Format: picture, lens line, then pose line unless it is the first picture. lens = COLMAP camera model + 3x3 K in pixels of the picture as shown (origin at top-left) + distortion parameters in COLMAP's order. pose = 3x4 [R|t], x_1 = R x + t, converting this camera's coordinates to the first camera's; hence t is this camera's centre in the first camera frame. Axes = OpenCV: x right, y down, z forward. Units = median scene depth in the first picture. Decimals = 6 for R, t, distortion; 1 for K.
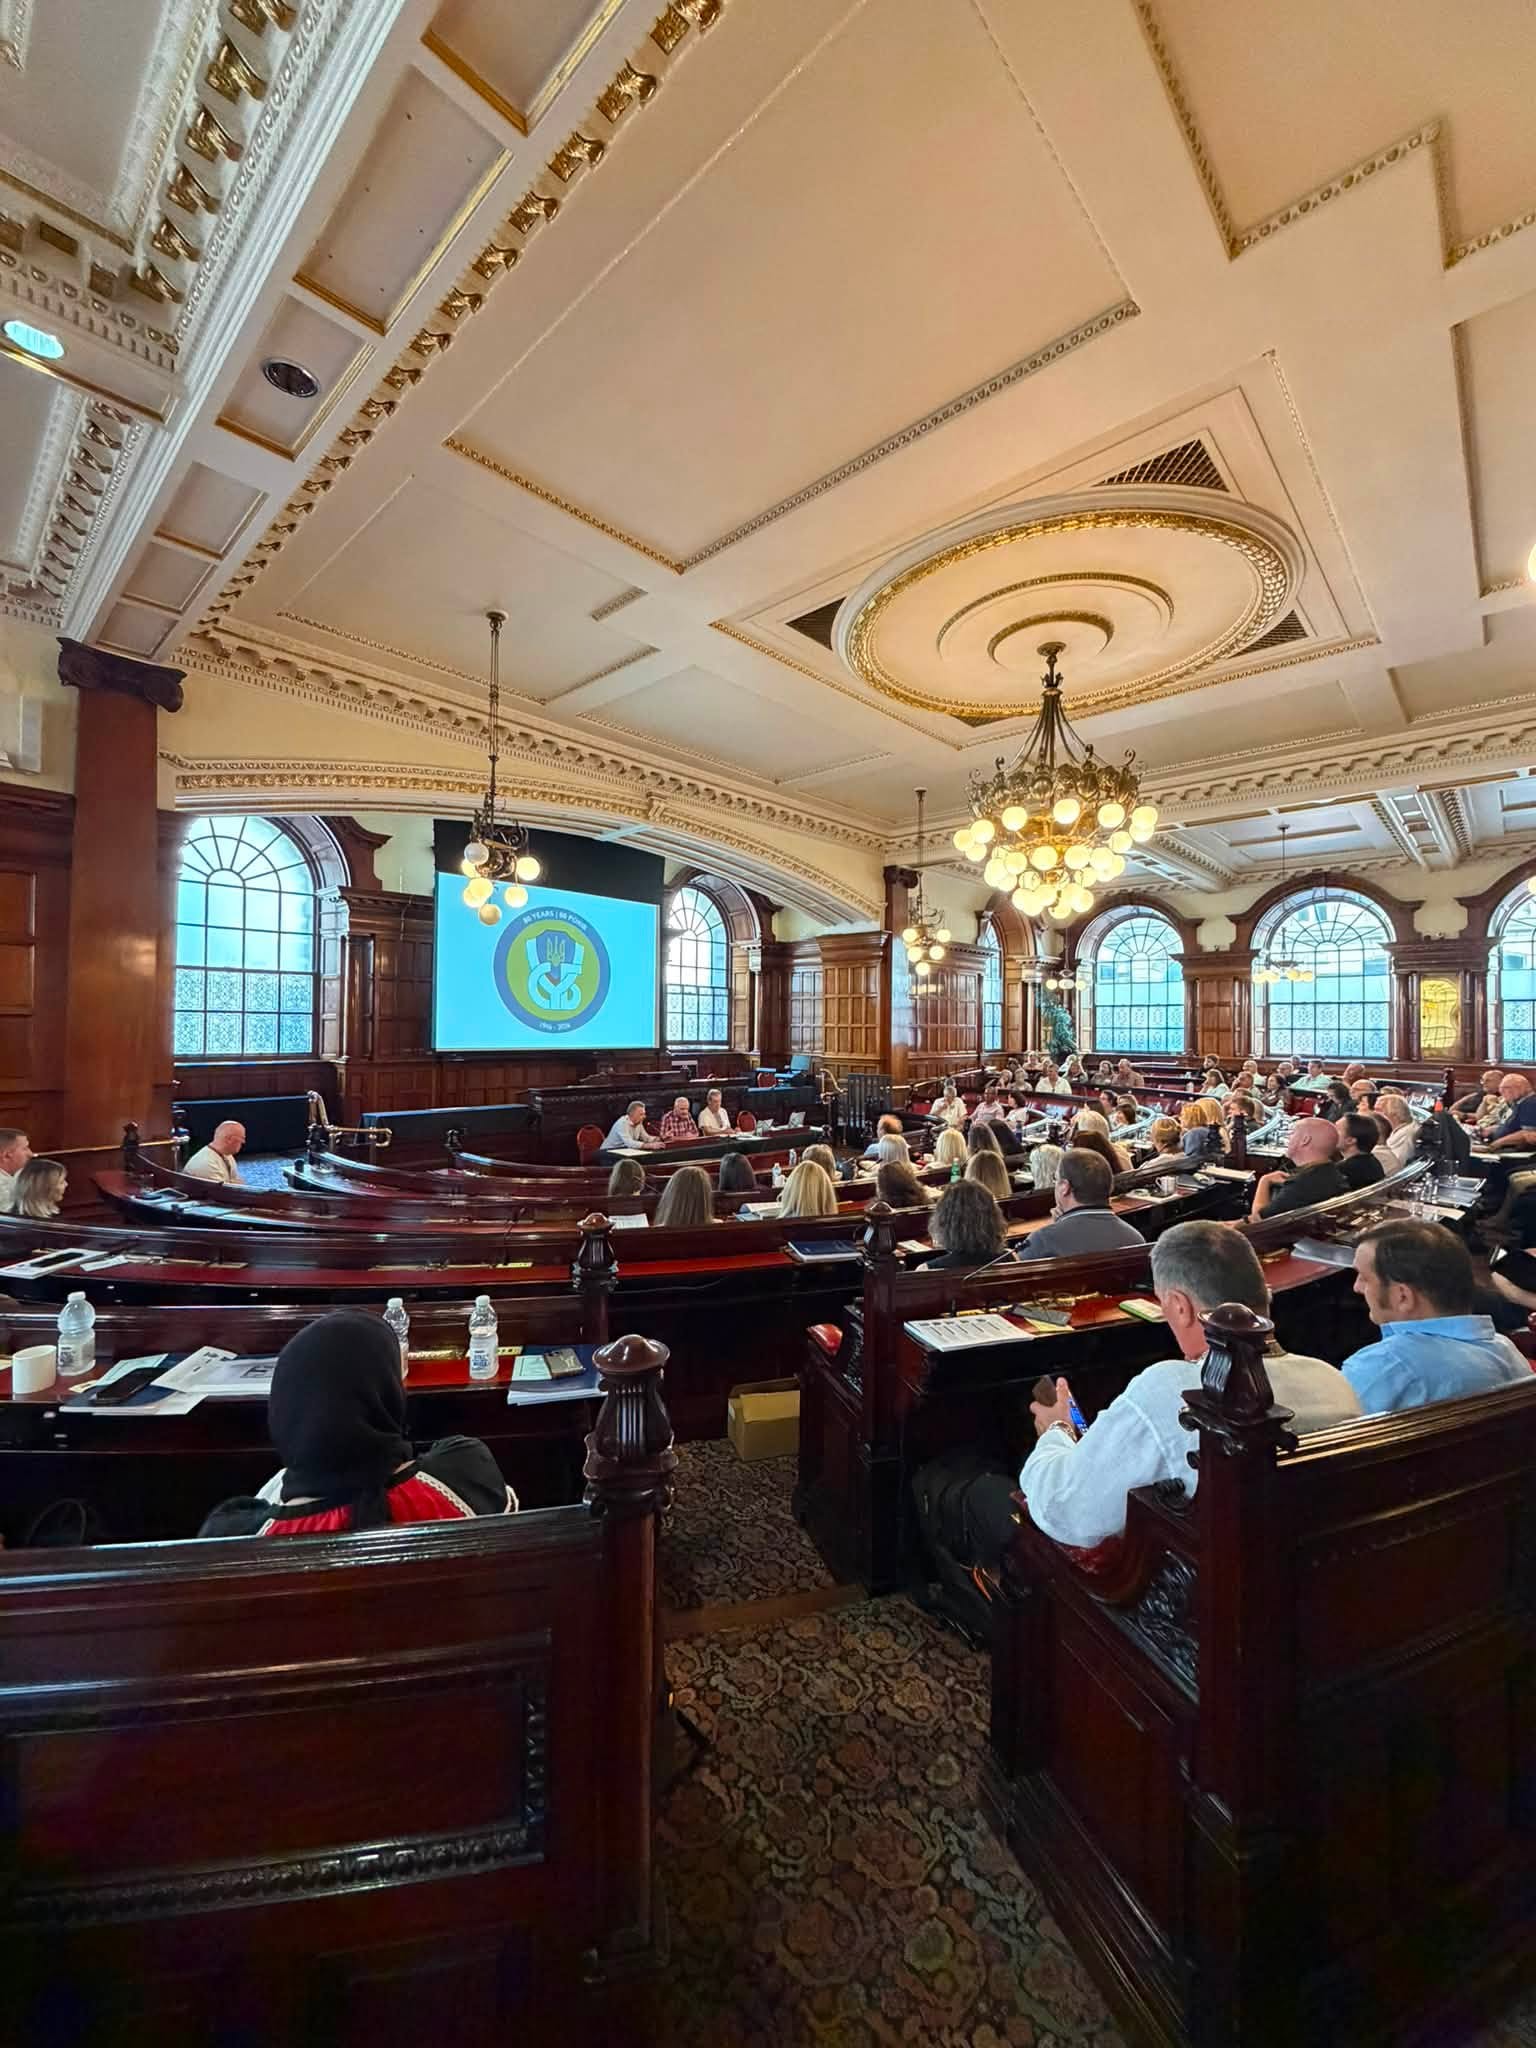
lens RADIAL K [[816.1, 0, 768.0], [0, 816.1, 1024.0], [0, 0, 1]] dist [0.000448, -0.000008]
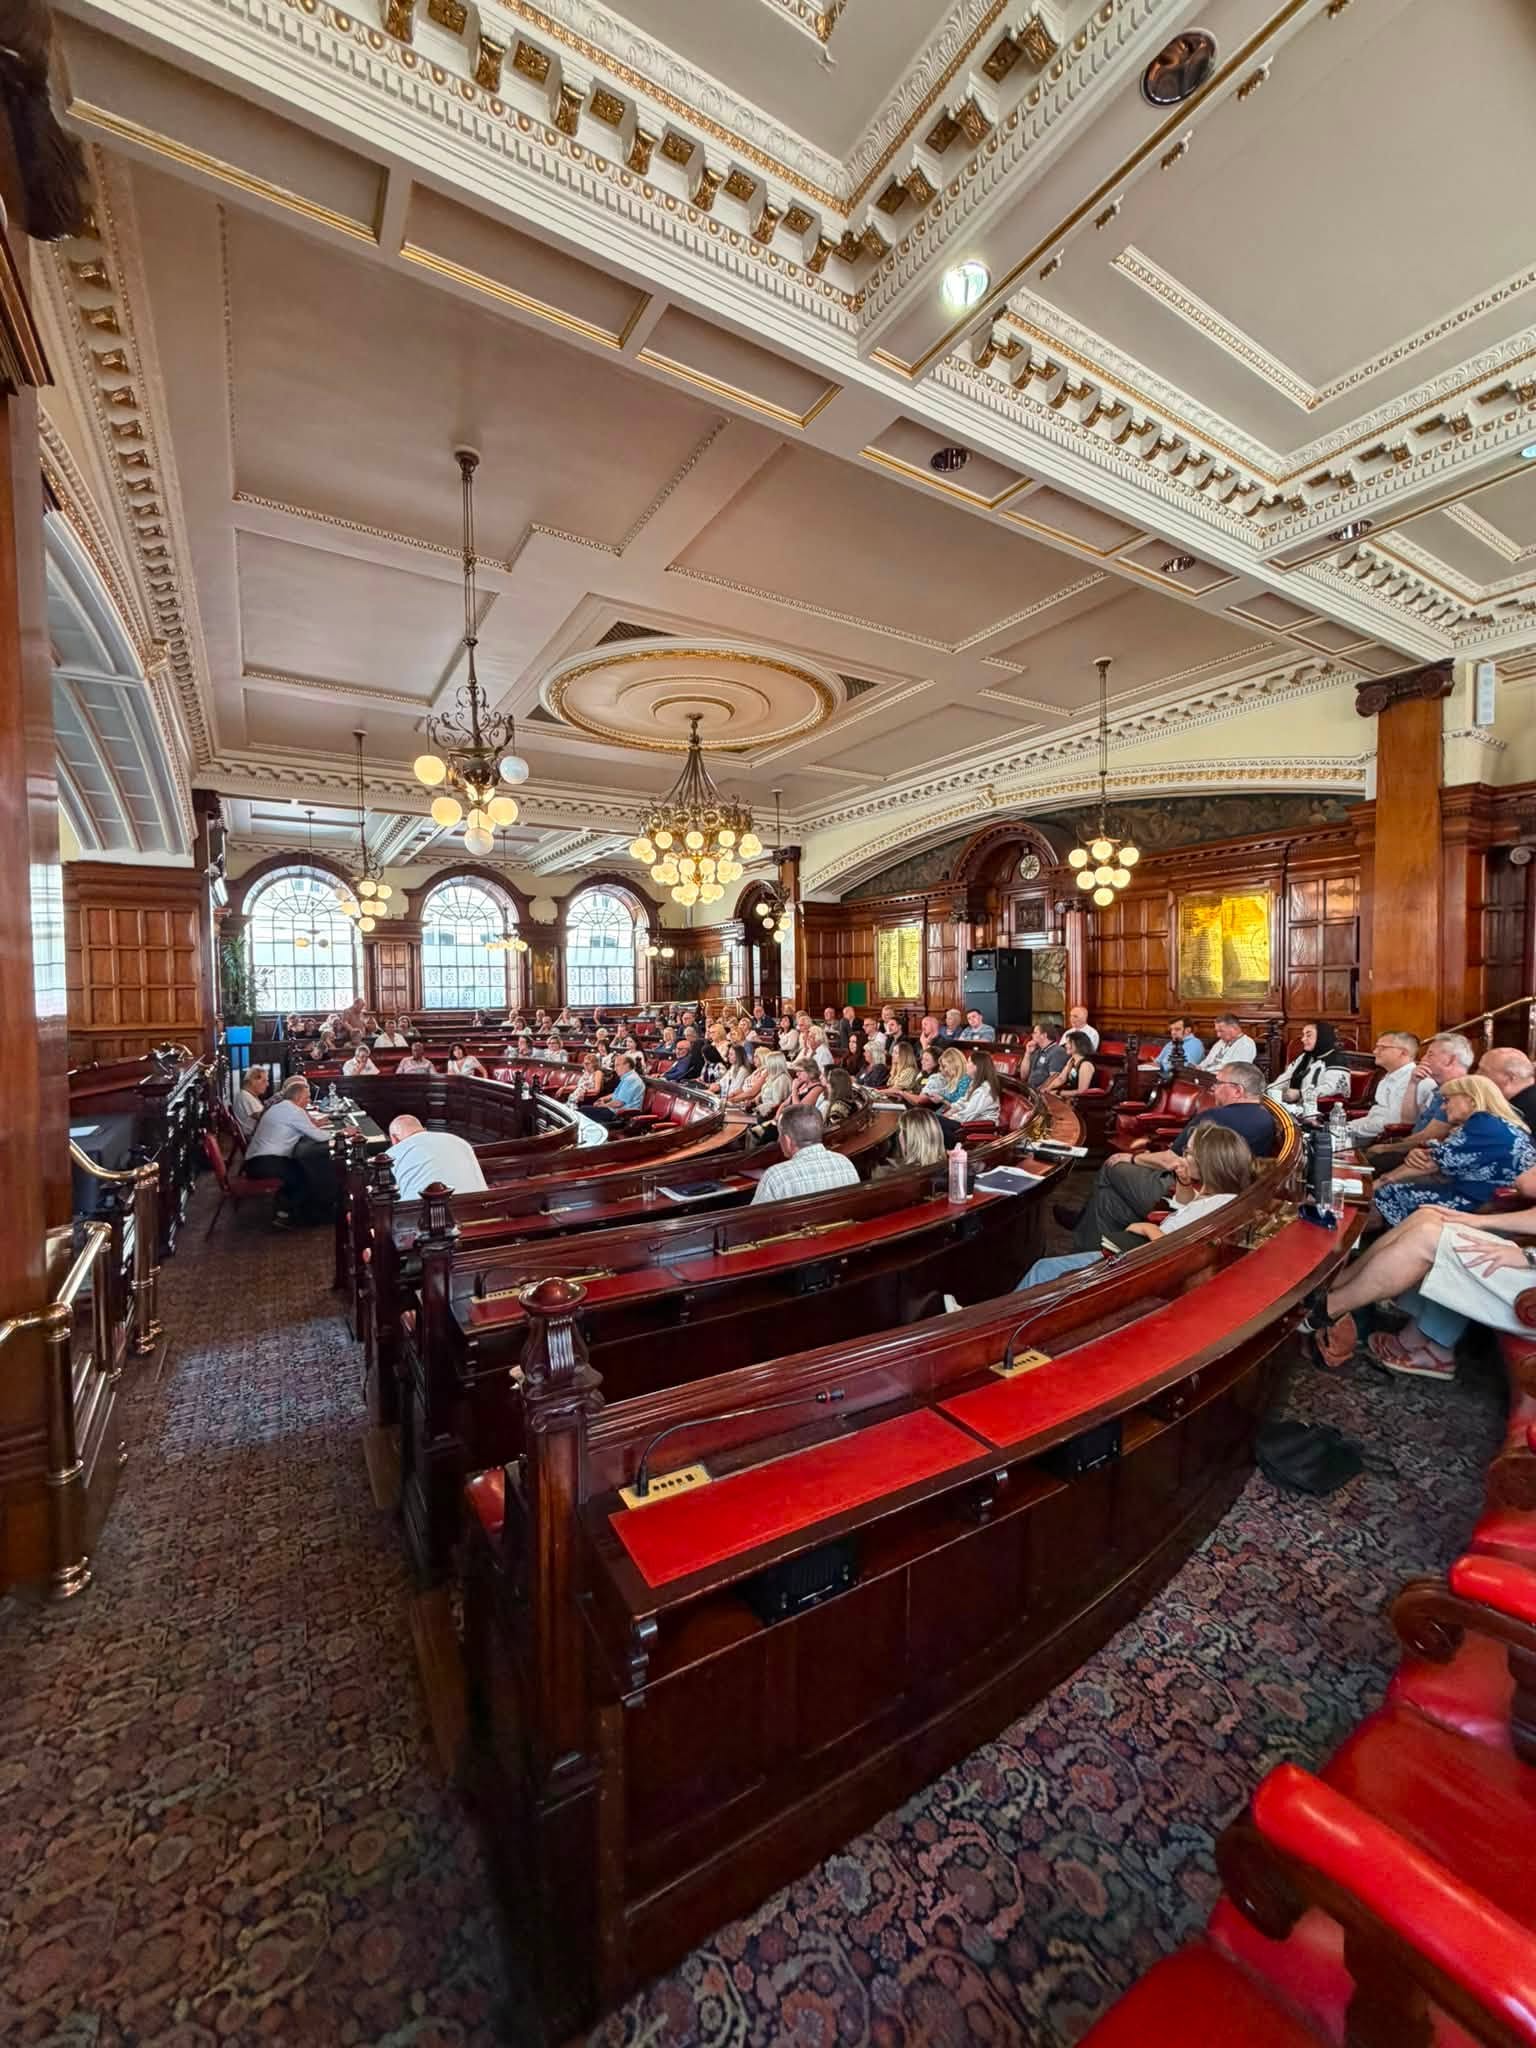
lens RADIAL K [[816.1, 0, 768.0], [0, 816.1, 1024.0], [0, 0, 1]] dist [0.000448, -0.000008]
pose [[0.257503, -0.049344, 0.965017, -0.635277], [0.005882, 0.998757, 0.049500, 0.005590], [-0.966260, -0.007070, 0.257473, 0.310905]]
